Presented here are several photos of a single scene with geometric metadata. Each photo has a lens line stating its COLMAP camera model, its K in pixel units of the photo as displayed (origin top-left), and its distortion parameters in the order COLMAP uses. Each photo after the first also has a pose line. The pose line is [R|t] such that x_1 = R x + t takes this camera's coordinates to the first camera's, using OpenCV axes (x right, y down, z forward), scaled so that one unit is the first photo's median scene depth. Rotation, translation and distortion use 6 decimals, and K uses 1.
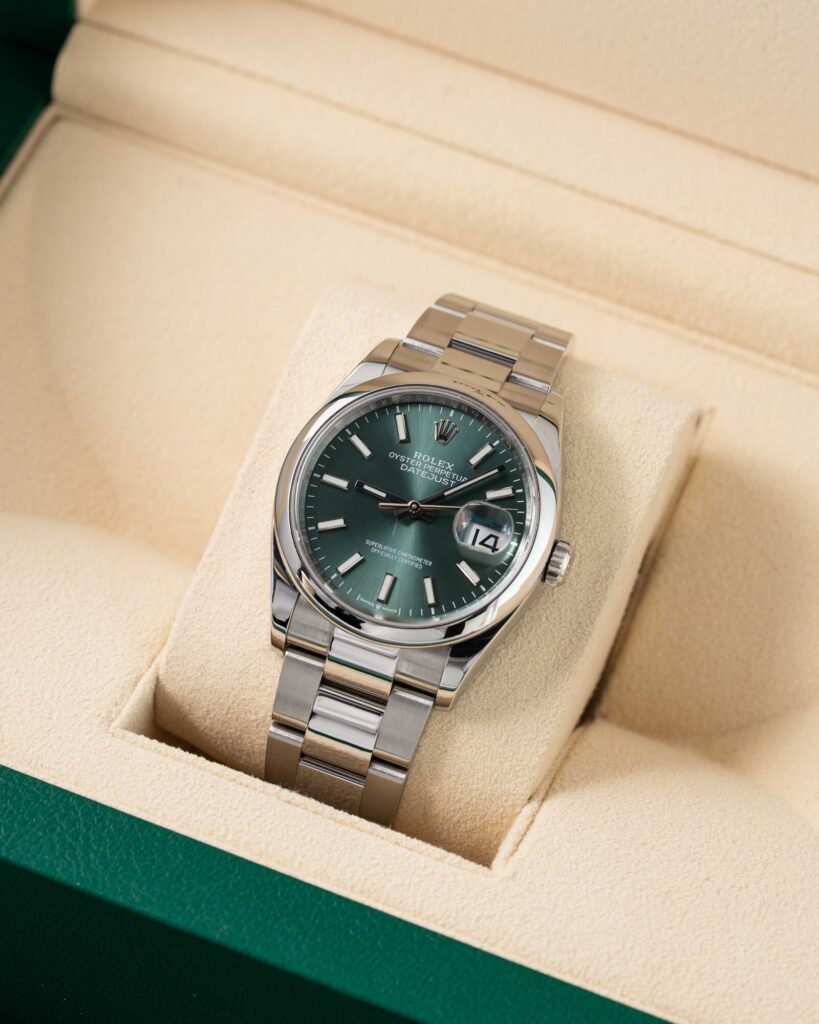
lens RADIAL K [[4041.9, 0, 409.5], [0, 4041.9, 512.0], [0, 0, 1]] dist [0.054697, -4.745453]
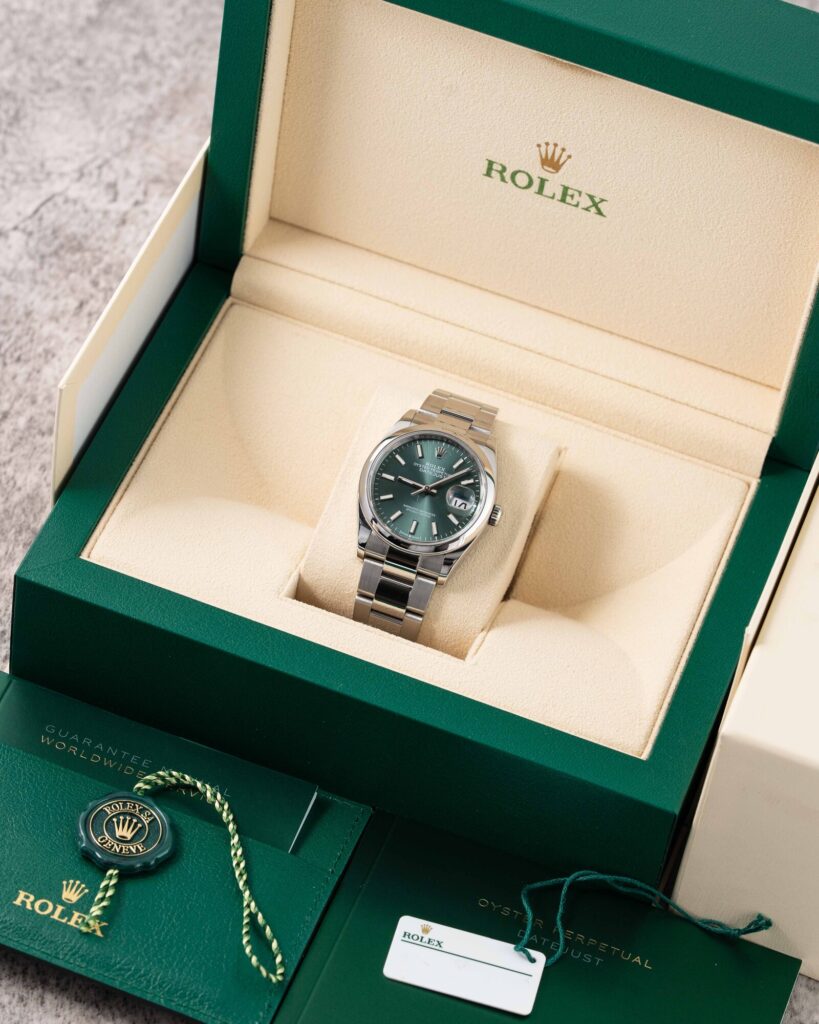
lens RADIAL K [[4041.9, 0, 409.5], [0, 4041.9, 512.0], [0, 0, 1]] dist [0.054697, -4.745453]
pose [[0.998409, -0.001531, 0.056374, -0.122701], [0.004468, 0.998636, -0.052013, 0.116844], [-0.056217, 0.052182, 0.997054, -1.054418]]
